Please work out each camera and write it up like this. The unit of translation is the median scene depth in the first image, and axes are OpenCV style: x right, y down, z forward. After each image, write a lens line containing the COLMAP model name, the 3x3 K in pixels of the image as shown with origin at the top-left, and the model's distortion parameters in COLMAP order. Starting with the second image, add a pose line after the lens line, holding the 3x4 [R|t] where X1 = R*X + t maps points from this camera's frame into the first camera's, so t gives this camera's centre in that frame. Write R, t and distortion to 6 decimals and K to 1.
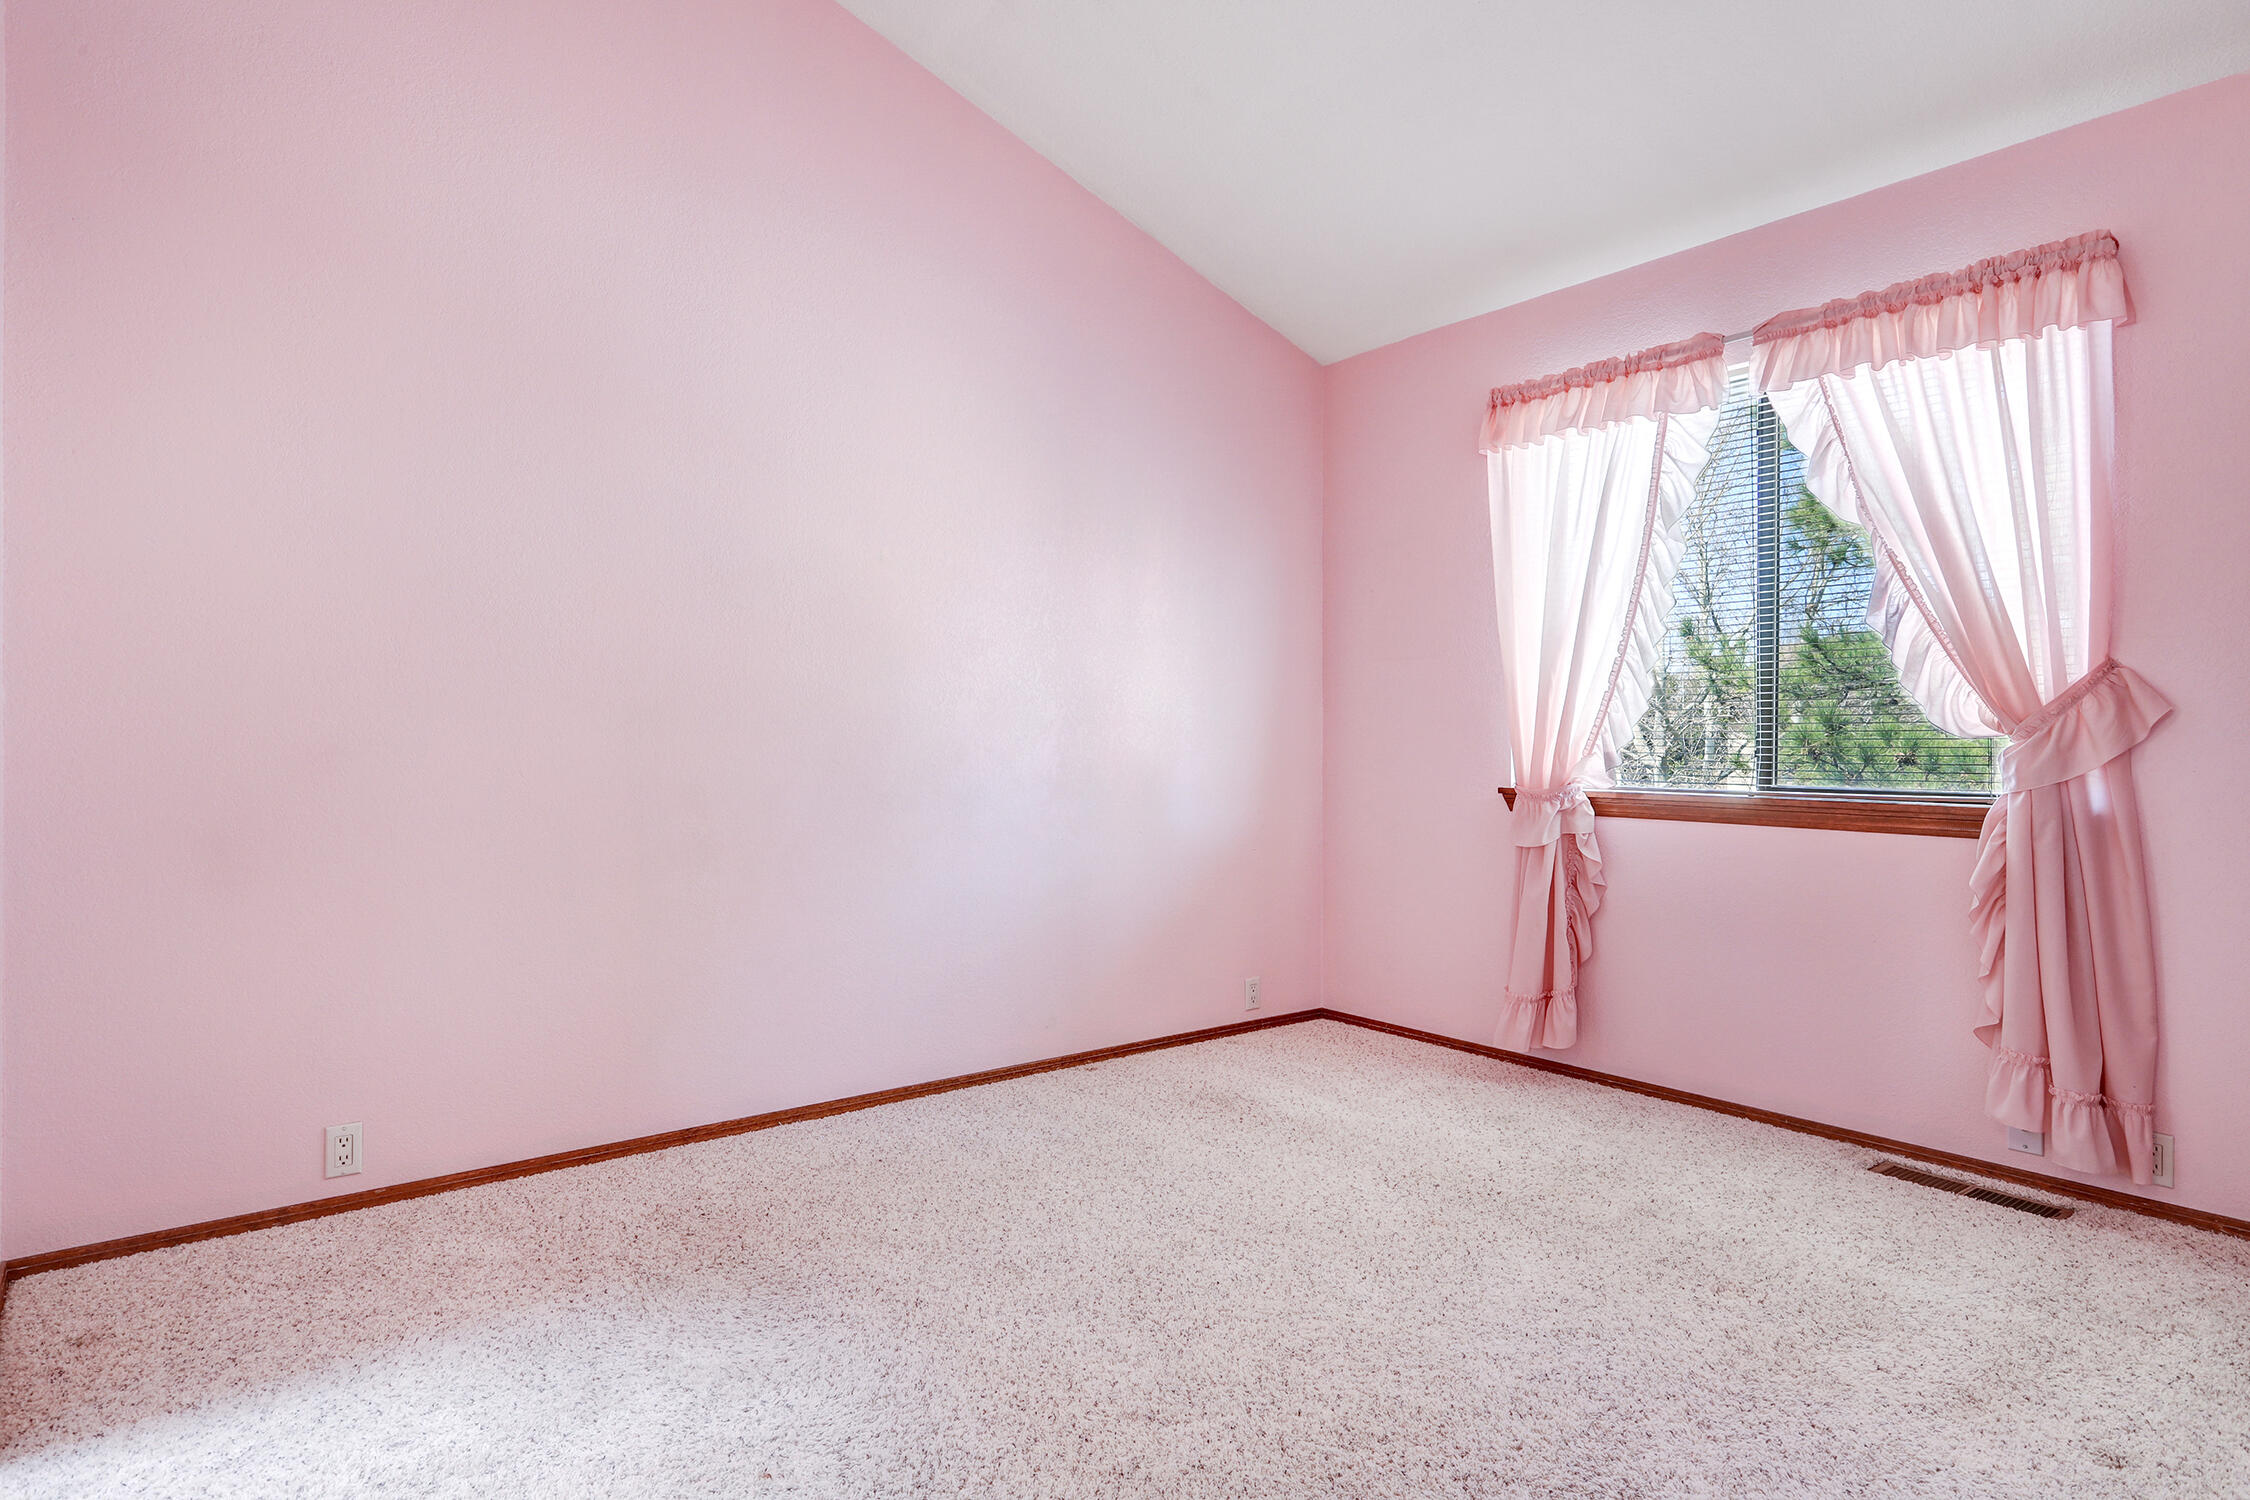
lens RADIAL K [[1301.1, 0, 1125.0], [0, 1301.1, 750.0], [0, 0, 1]] dist [0.001467, 0.000428]
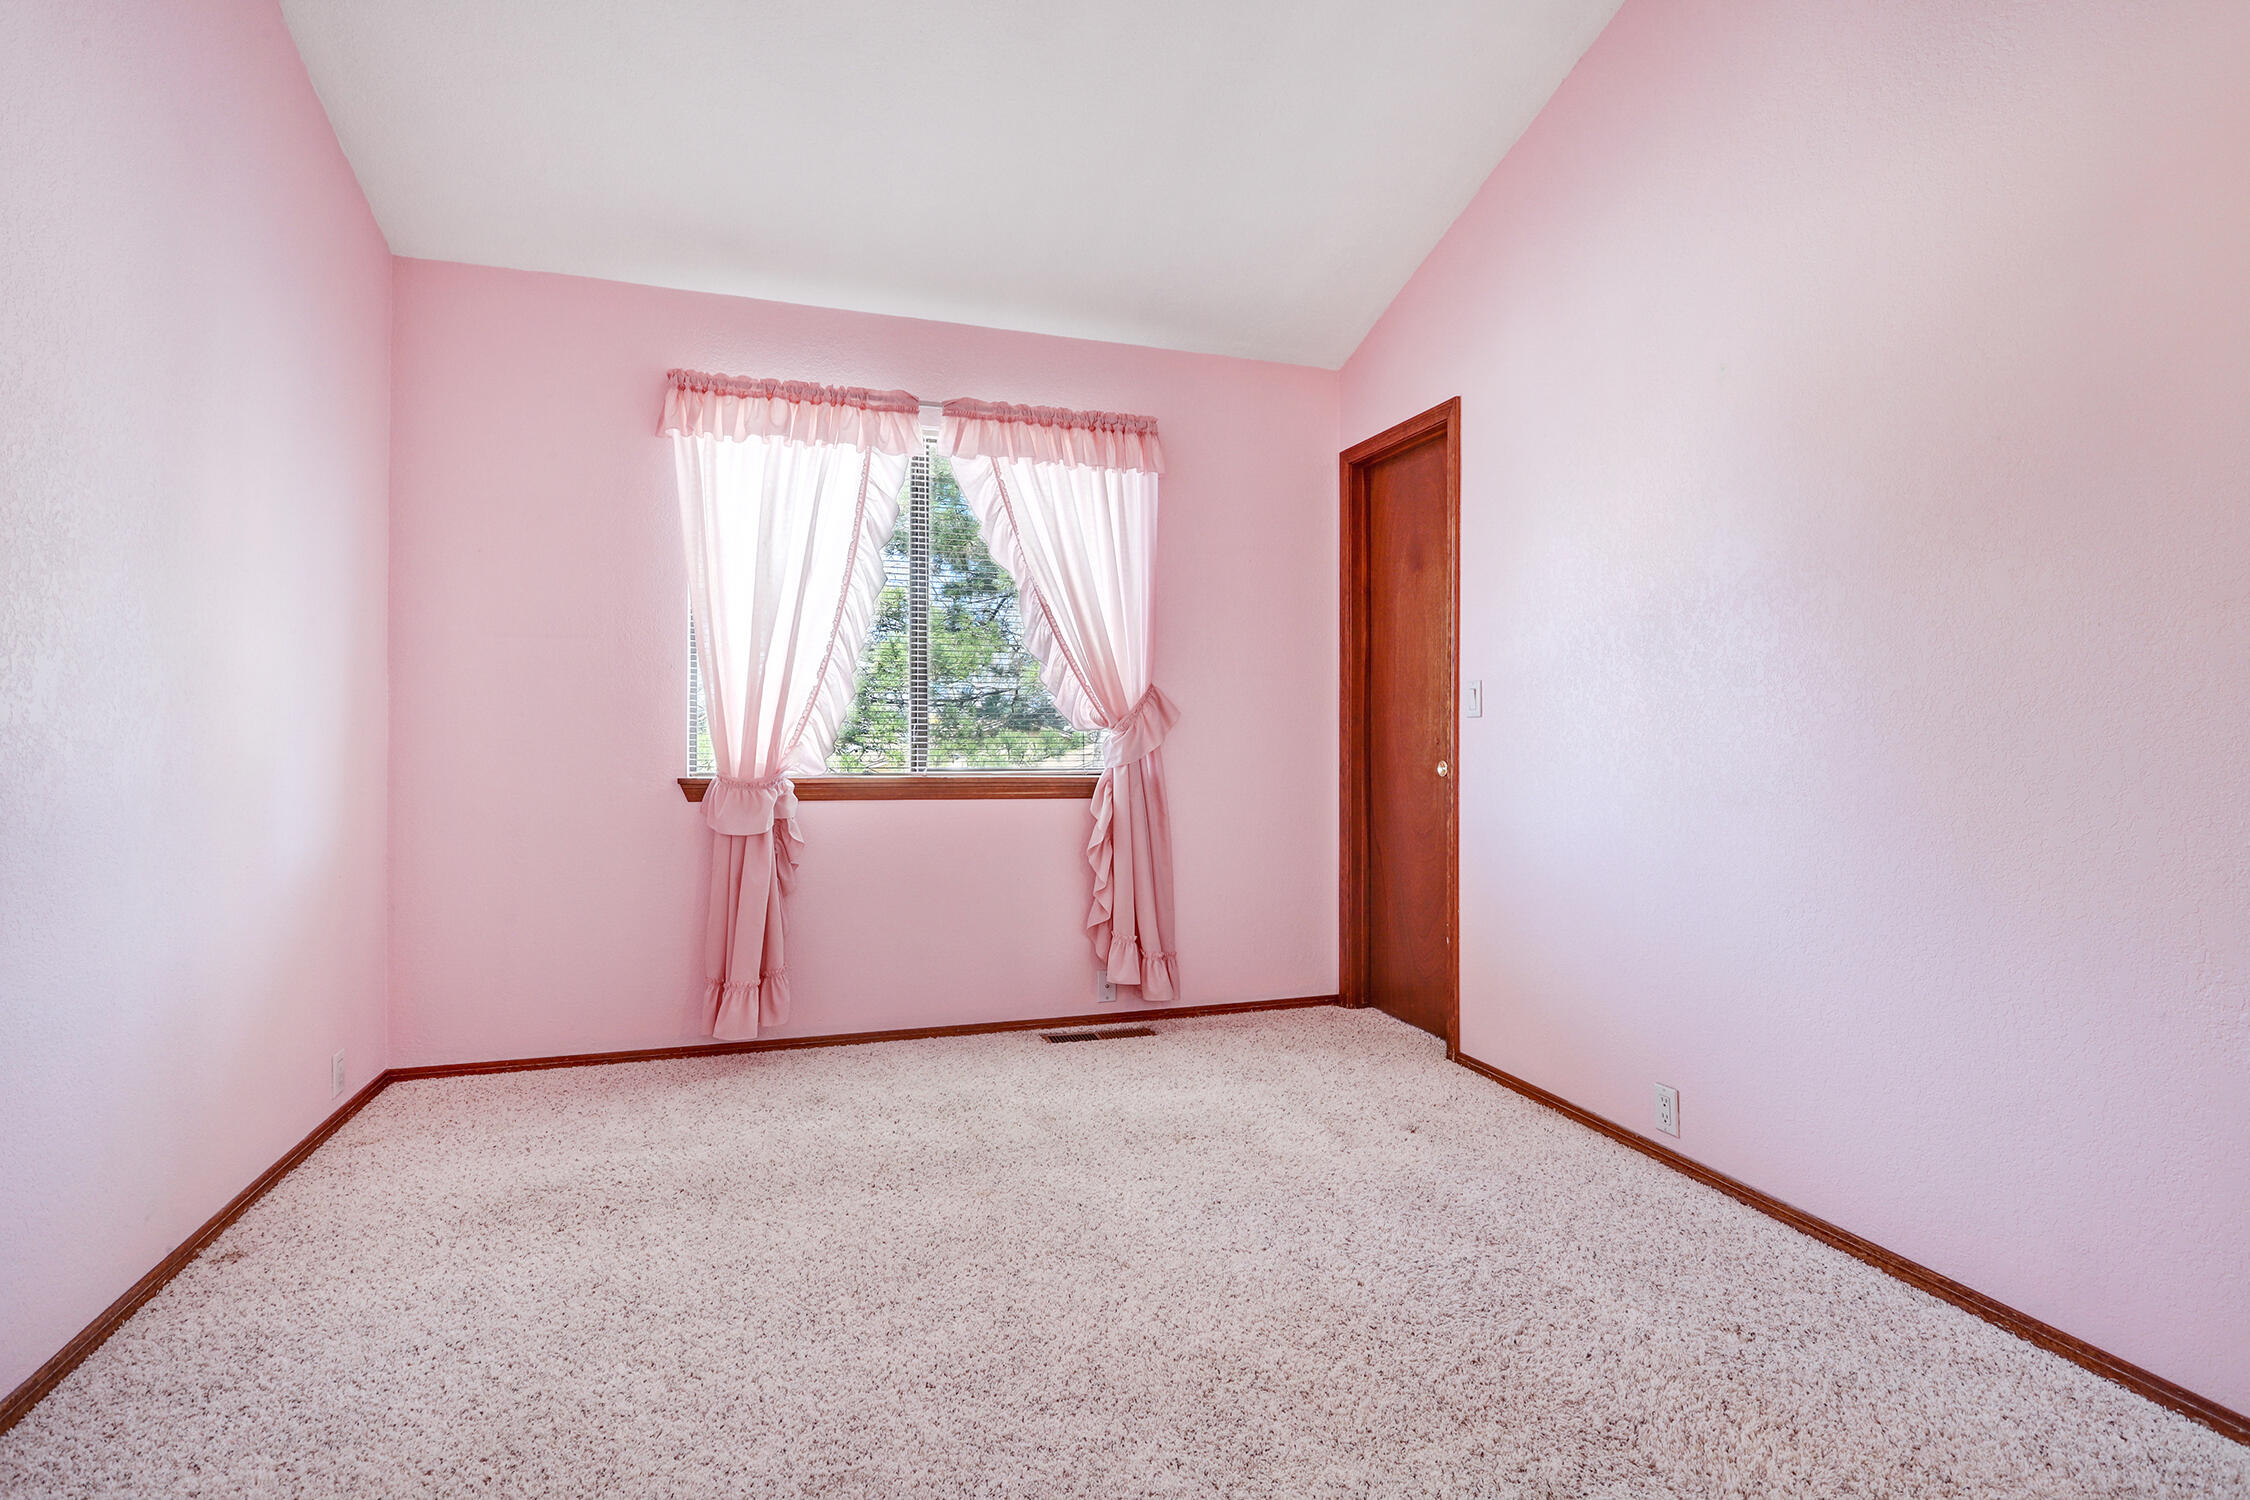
lens RADIAL K [[1070.8, 0, 1130.4], [0, 1070.8, 740.4], [0, 0, 1]] dist [-0.003634, 0.007079]
pose [[0.321094, 0.001456, 0.947046, -0.442547], [0.005605, 0.999978, -0.003437, 0.005862], [-0.947031, 0.006412, 0.321079, 0.513239]]
